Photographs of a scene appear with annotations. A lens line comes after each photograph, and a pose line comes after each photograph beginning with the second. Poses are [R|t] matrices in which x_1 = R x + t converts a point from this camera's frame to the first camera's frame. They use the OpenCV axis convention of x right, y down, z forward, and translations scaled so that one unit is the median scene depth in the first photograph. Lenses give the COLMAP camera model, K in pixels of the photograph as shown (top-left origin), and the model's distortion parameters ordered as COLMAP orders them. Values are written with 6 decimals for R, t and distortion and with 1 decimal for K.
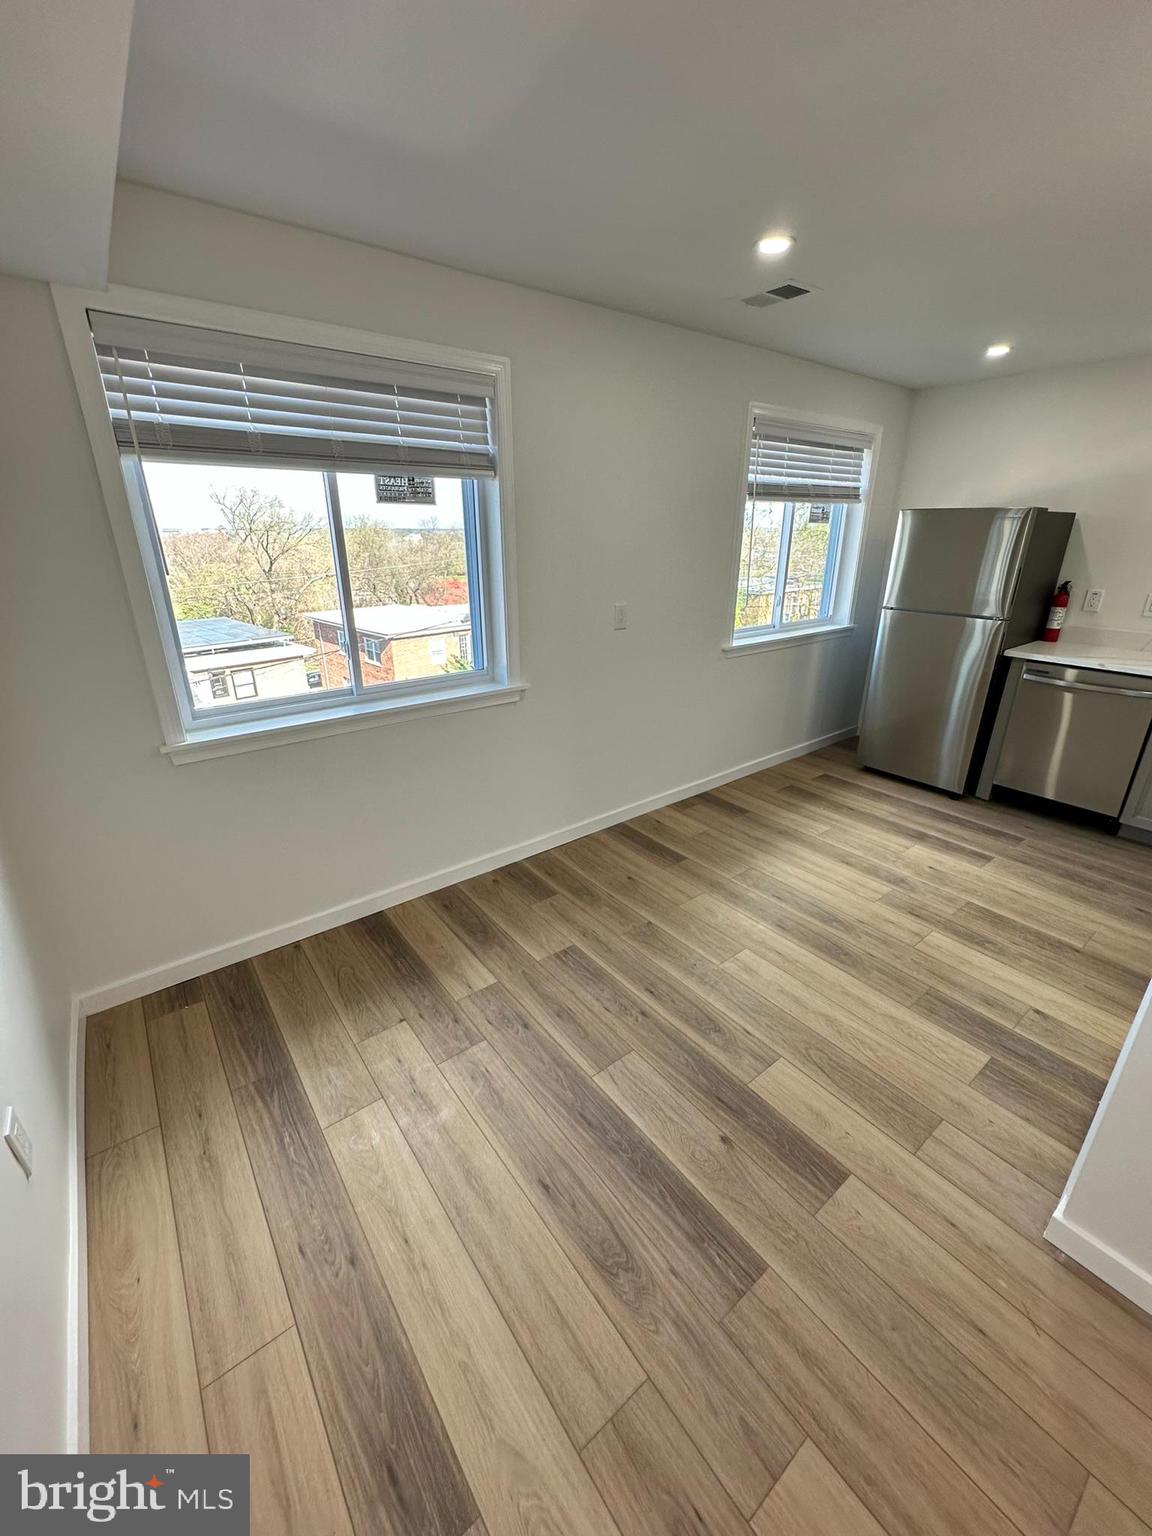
lens RADIAL K [[610.3, 0, 573.9], [0, 610.3, 762.6], [0, 0, 1]] dist [-0.002945, 0.000805]
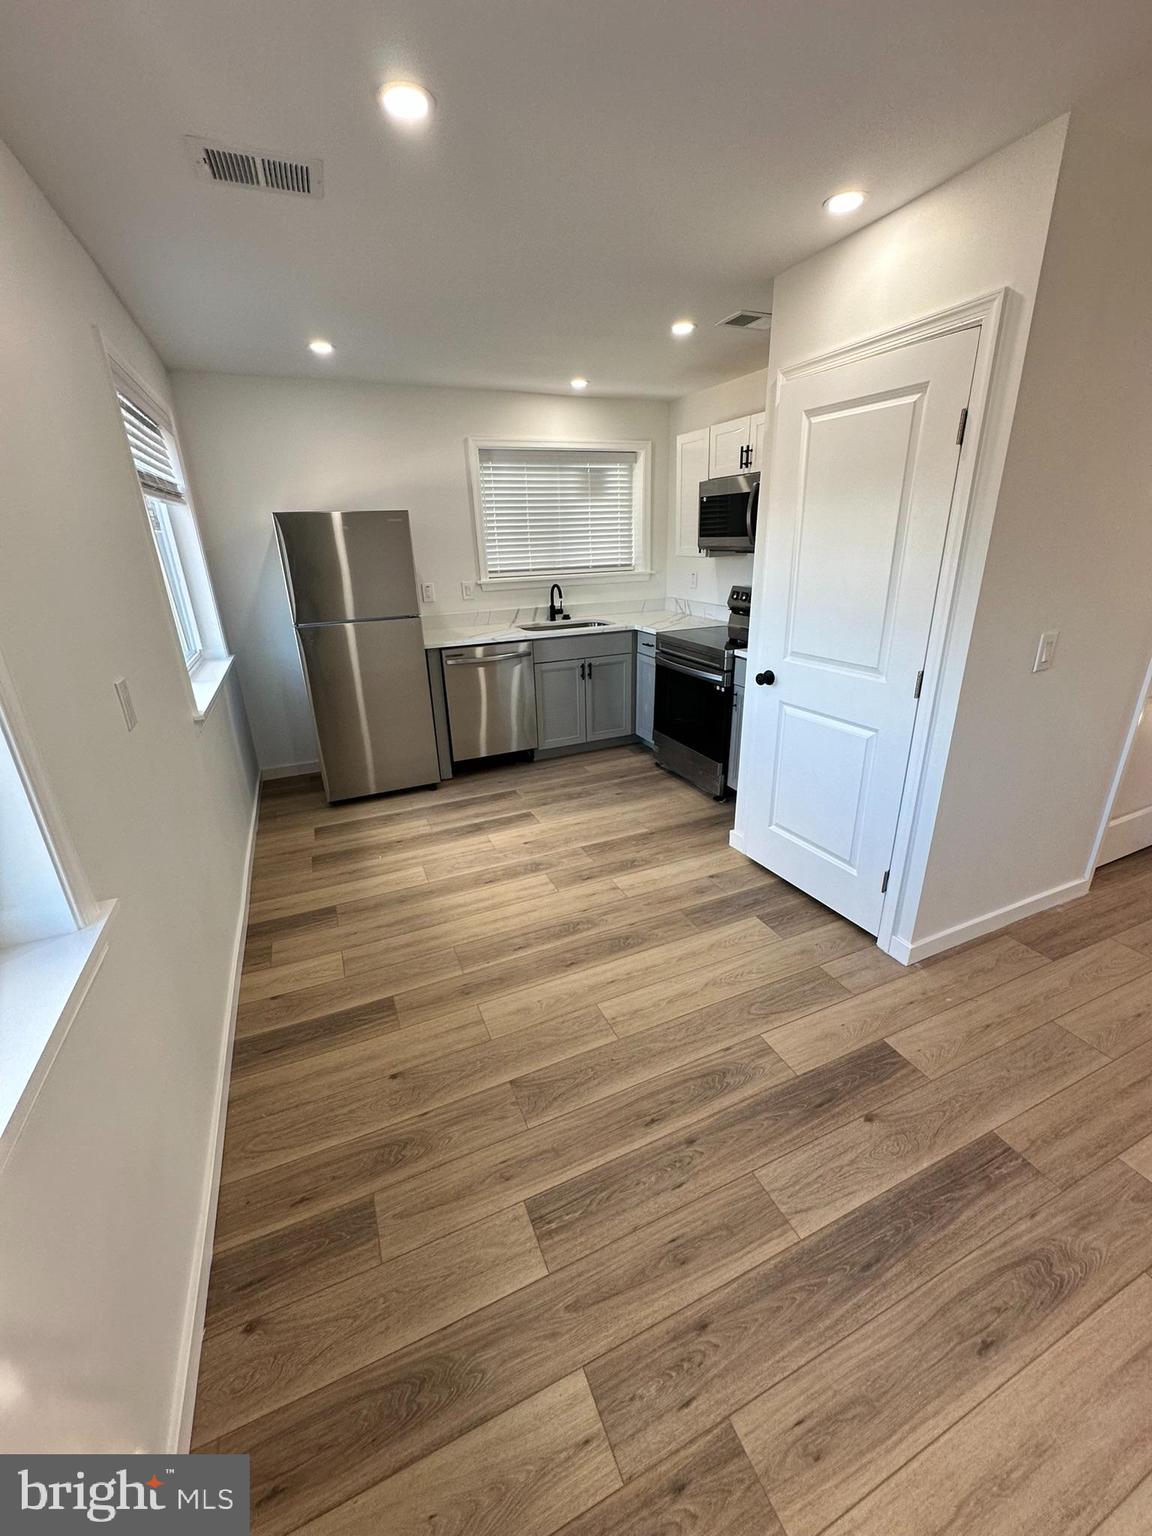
lens RADIAL K [[610.3, 0, 576.5], [0, 610.3, 765.9], [0, 0, 1]] dist [-0.002945, 0.000805]
pose [[0.241852, -0.352862, 0.903878, -0.394356], [0.375782, 0.892900, 0.248028, -0.227646], [-0.894592, 0.279675, 0.348549, 0.635159]]
